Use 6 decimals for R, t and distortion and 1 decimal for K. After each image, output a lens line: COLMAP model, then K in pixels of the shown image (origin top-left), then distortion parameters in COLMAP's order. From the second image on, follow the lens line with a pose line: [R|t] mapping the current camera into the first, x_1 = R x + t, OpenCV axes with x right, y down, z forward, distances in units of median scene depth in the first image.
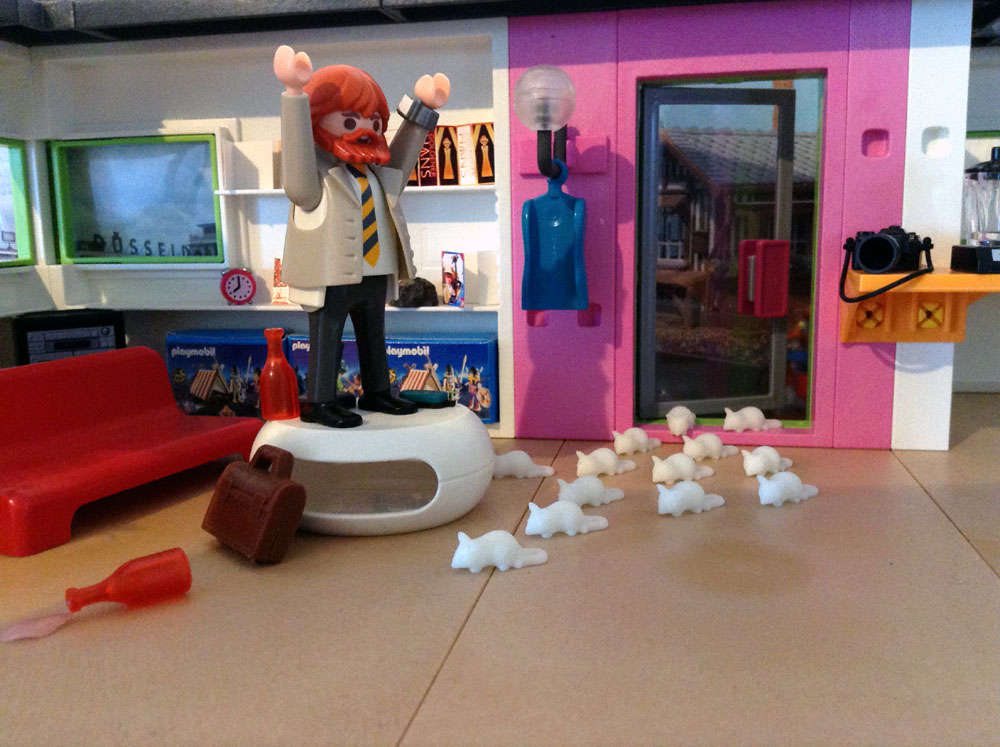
lens RADIAL K [[971.5, 0, 503.6], [0, 971.5, 374.2], [0, 0, 1]] dist [0.264492, -0.629839]
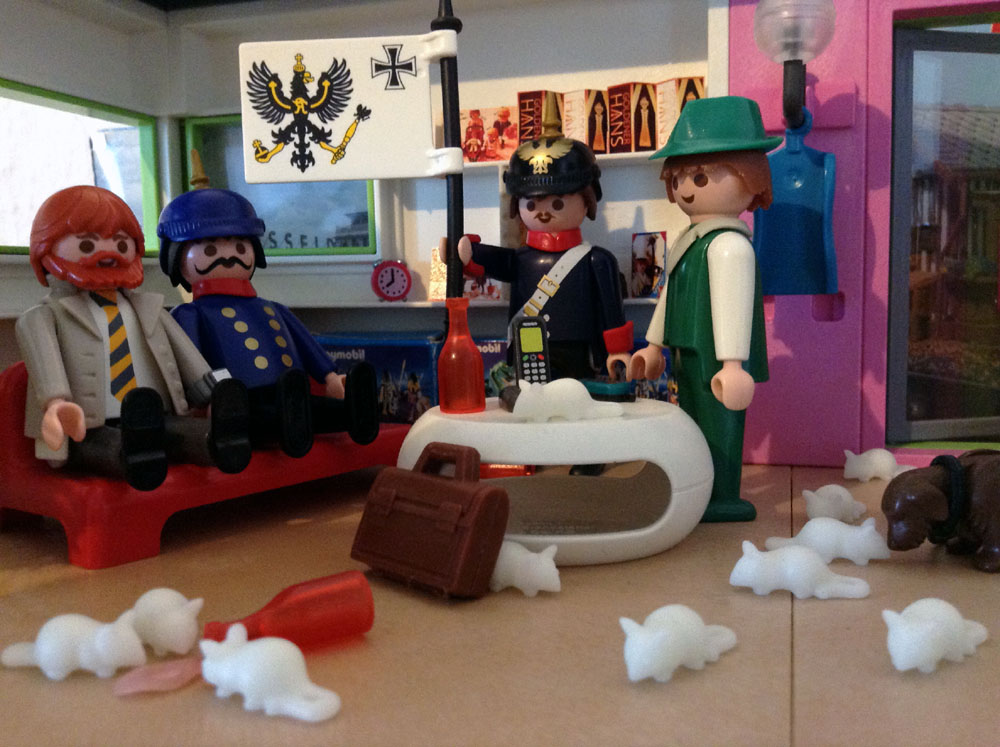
lens RADIAL K [[960.3, 0, 501.7], [0, 960.3, 374.8], [0, 0, 1]] dist [0.195703, -0.453218]
pose [[0.995830, 0.009597, -0.090718, -0.097112], [-0.015424, 0.997847, -0.063746, 0.046274], [0.089911, 0.064879, 0.993834, 0.180996]]
